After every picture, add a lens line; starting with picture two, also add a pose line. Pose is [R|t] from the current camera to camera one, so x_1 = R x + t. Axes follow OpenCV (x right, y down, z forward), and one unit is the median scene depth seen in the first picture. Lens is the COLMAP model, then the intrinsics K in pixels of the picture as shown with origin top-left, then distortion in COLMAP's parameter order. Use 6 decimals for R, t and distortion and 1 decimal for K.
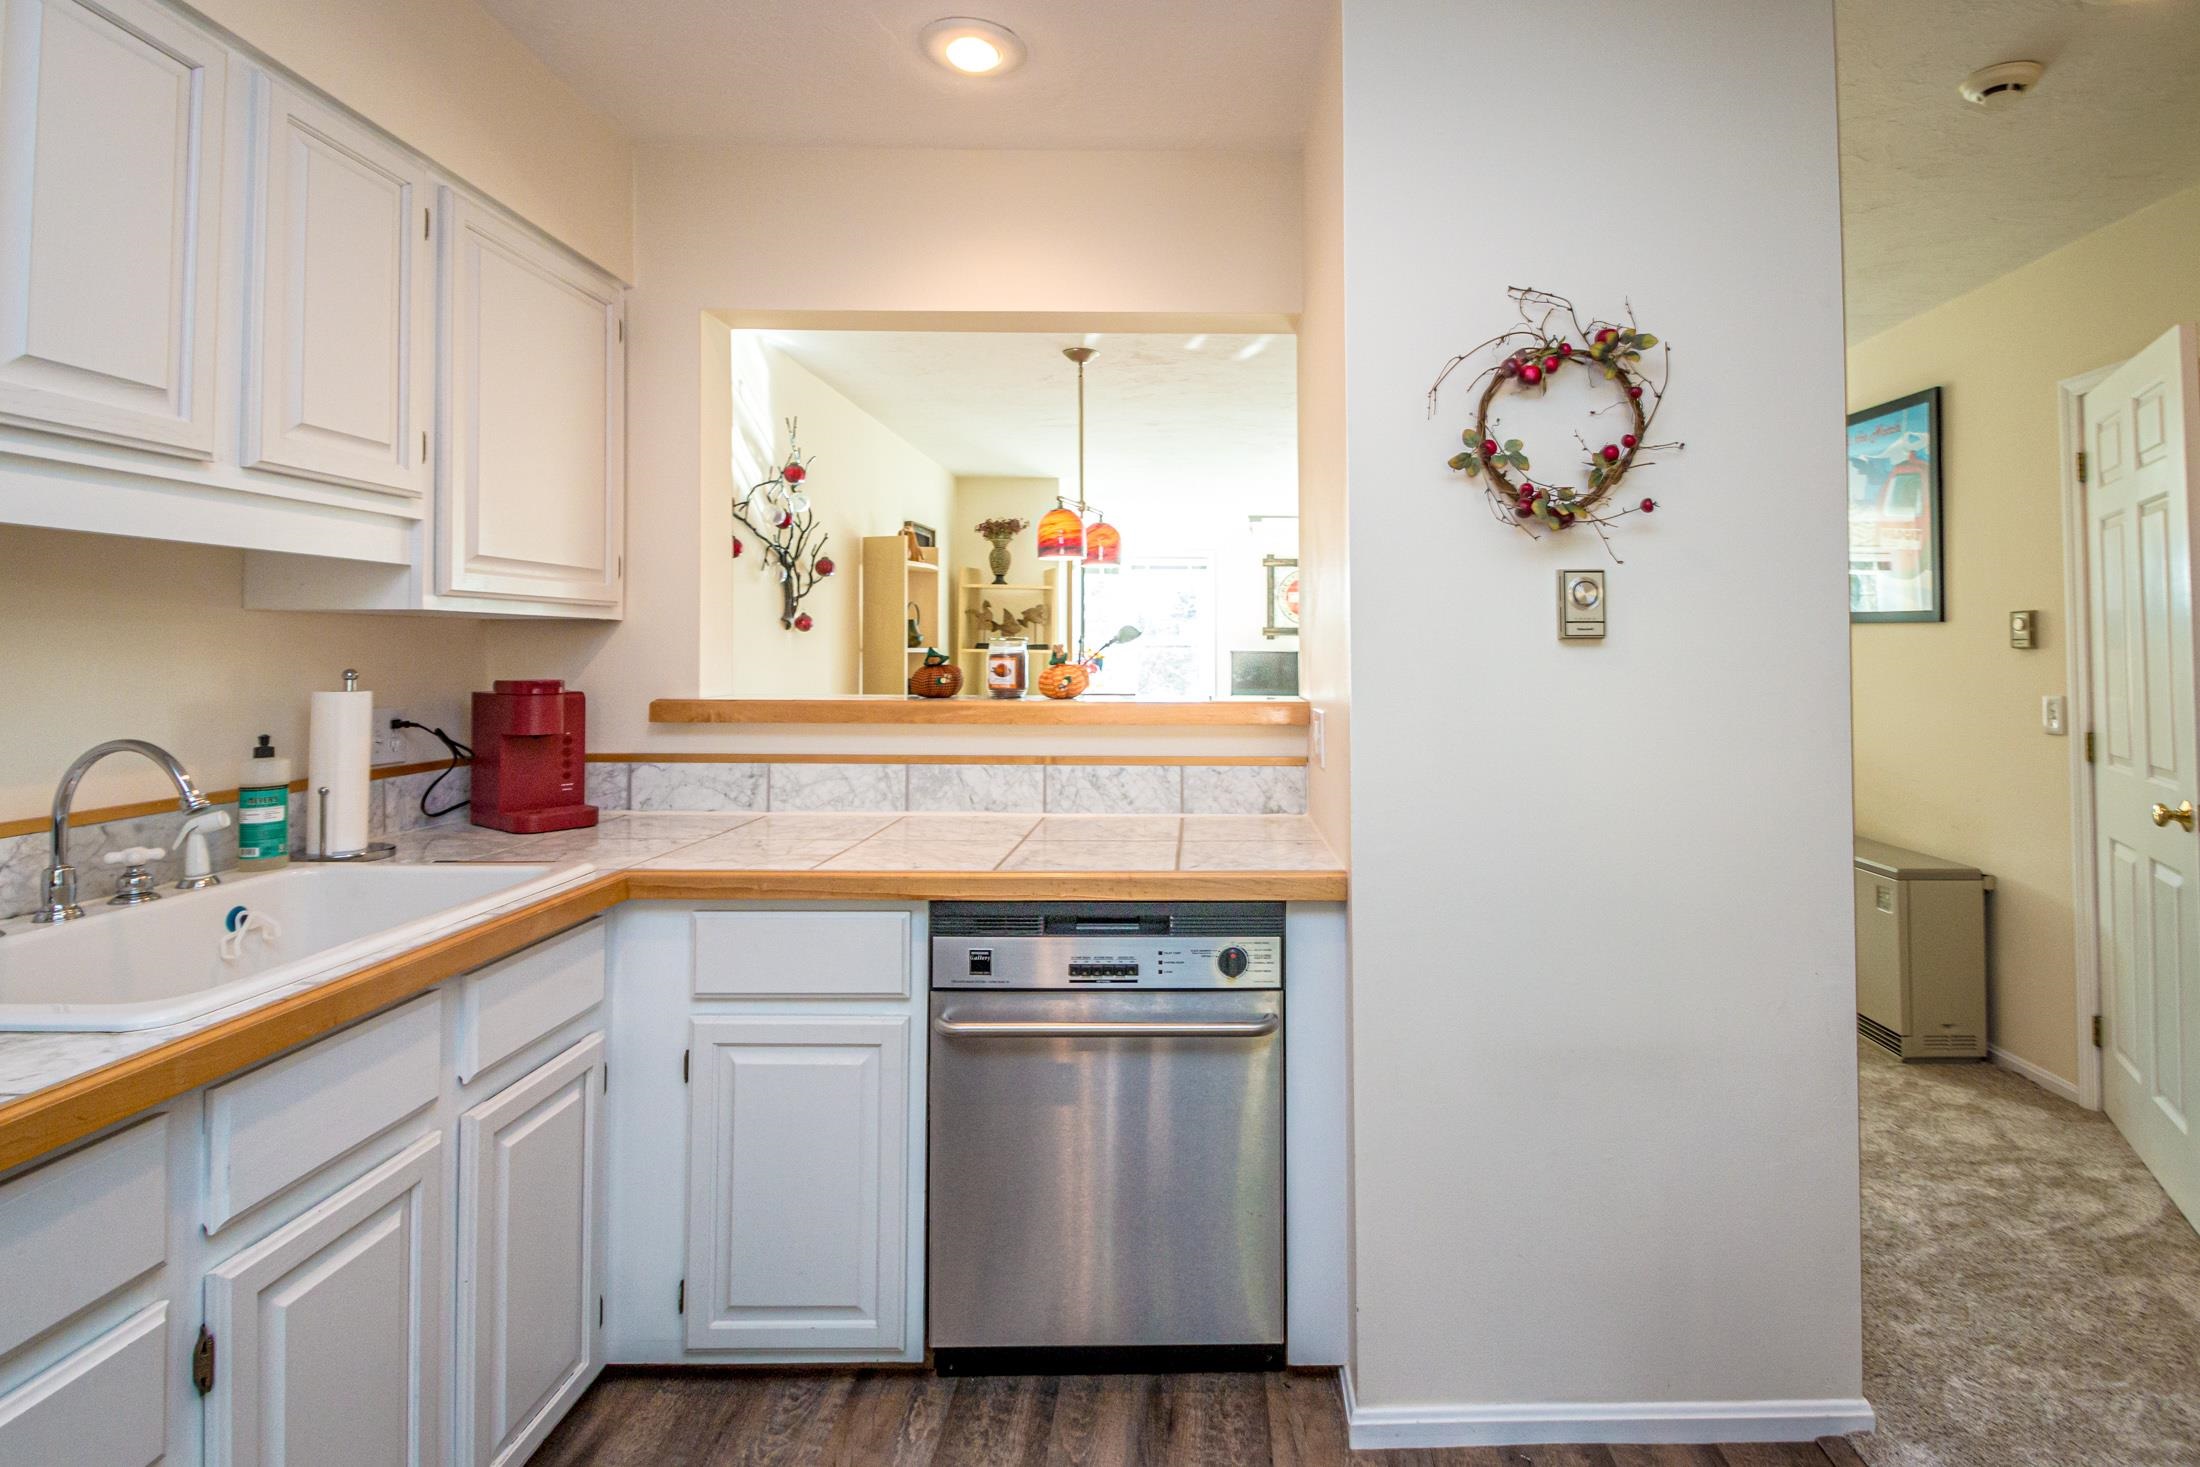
lens RADIAL K [[1071.2, 0, 1210.7], [0, 1071.2, 629.4], [0, 0, 1]] dist [0.003139, -0.005299]
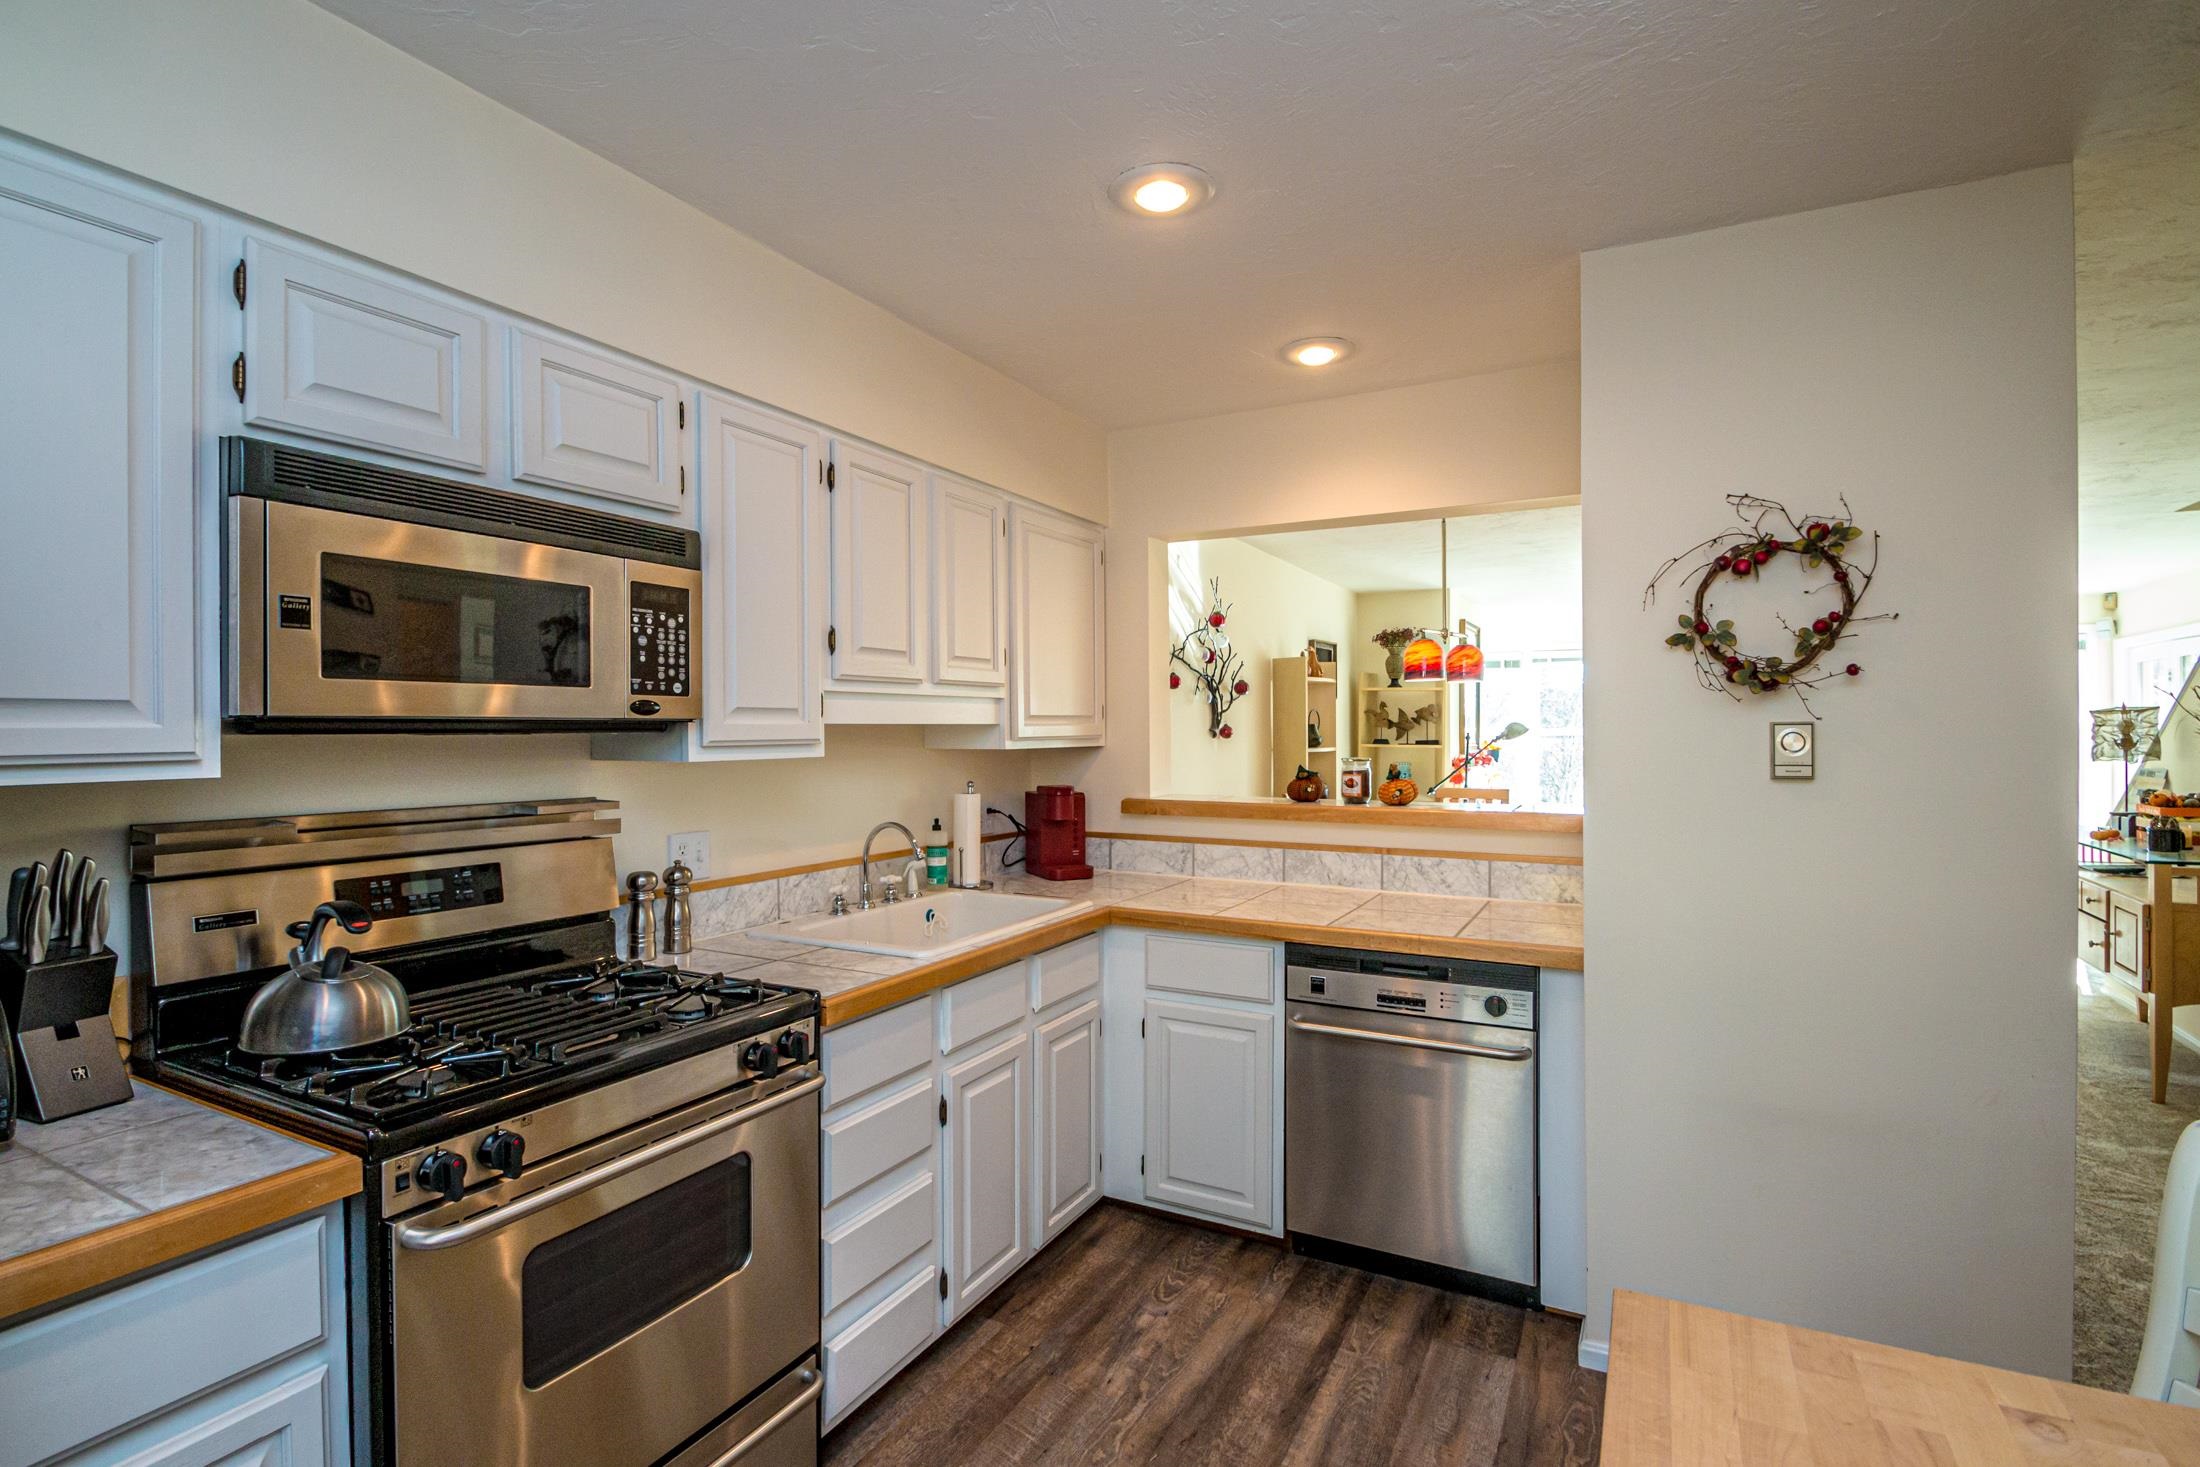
lens RADIAL K [[1071.2, 0, 1106.1], [0, 1071.2, 736.0], [0, 0, 1]] dist [0.003139, -0.005299]
pose [[0.878481, 0.001193, -0.477776, 0.242561], [0.014189, 0.999491, 0.028584, -0.086572], [0.477567, -0.031890, 0.878016, -0.451685]]
